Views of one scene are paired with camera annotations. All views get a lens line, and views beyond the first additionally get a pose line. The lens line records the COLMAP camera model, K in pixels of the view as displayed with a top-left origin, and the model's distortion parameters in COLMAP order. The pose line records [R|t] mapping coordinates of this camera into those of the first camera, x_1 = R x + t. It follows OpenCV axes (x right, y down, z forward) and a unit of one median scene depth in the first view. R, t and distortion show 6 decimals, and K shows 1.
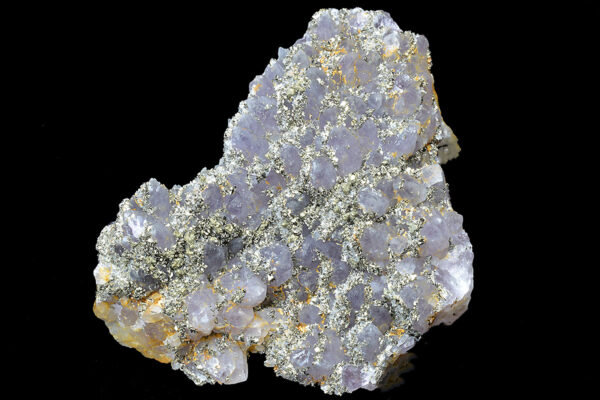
lens RADIAL K [[1606.2, 0, 300.0], [0, 1606.2, 200.0], [0, 0, 1]] dist [0.019012, -0.343247]
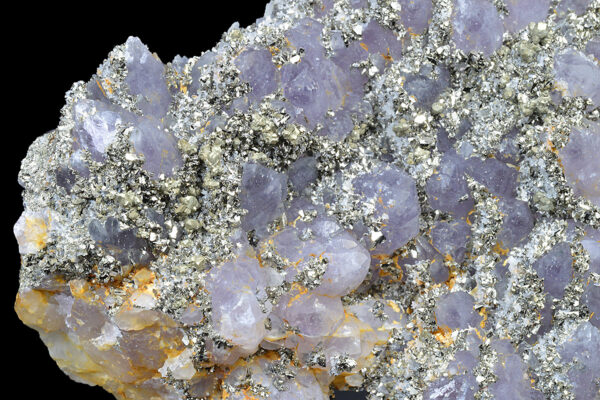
lens RADIAL K [[1606.2, 0, 300.0], [0, 1606.2, 200.0], [0, 0, 1]] dist [0.019012, -0.343247]
pose [[0.999667, -0.016506, 0.019824, -0.051321], [0.017359, 0.998896, -0.043650, 0.058838], [-0.019082, 0.043980, 0.998850, 0.511462]]
